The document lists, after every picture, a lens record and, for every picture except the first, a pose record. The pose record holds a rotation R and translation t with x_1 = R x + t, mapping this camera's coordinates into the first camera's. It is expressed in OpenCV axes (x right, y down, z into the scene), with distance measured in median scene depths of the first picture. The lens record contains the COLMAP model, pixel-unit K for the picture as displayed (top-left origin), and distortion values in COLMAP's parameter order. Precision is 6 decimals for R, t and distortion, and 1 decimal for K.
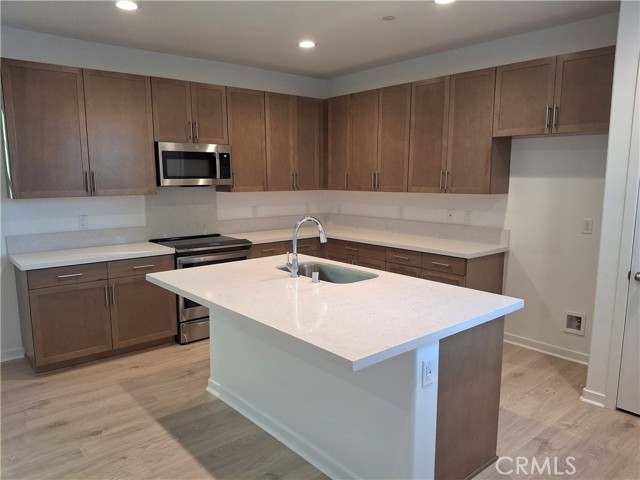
lens RADIAL K [[470.4, 0, 320.0], [0, 470.4, 240.0], [0, 0, 1]] dist [0.030733, -0.002309]
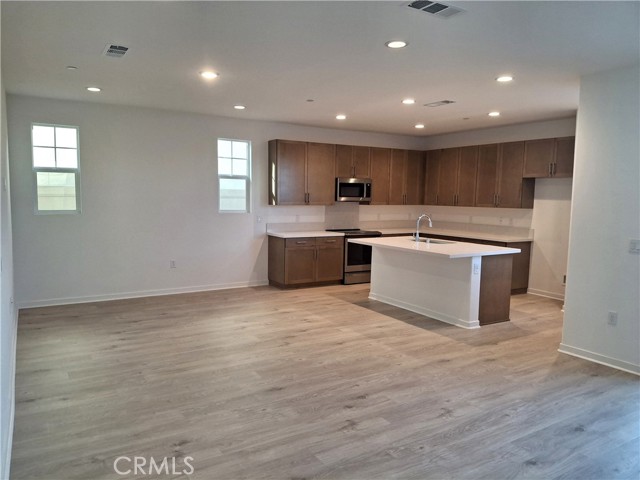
lens RADIAL K [[467.5, 0, 289.2], [0, 467.5, 241.7], [0, 0, 1]] dist [-0.004815, -0.005083]
pose [[0.977509, 0.036550, -0.207703, -0.130742], [-0.044296, 0.998481, -0.032763, 0.122679], [0.206190, 0.041226, 0.977643, -0.886845]]
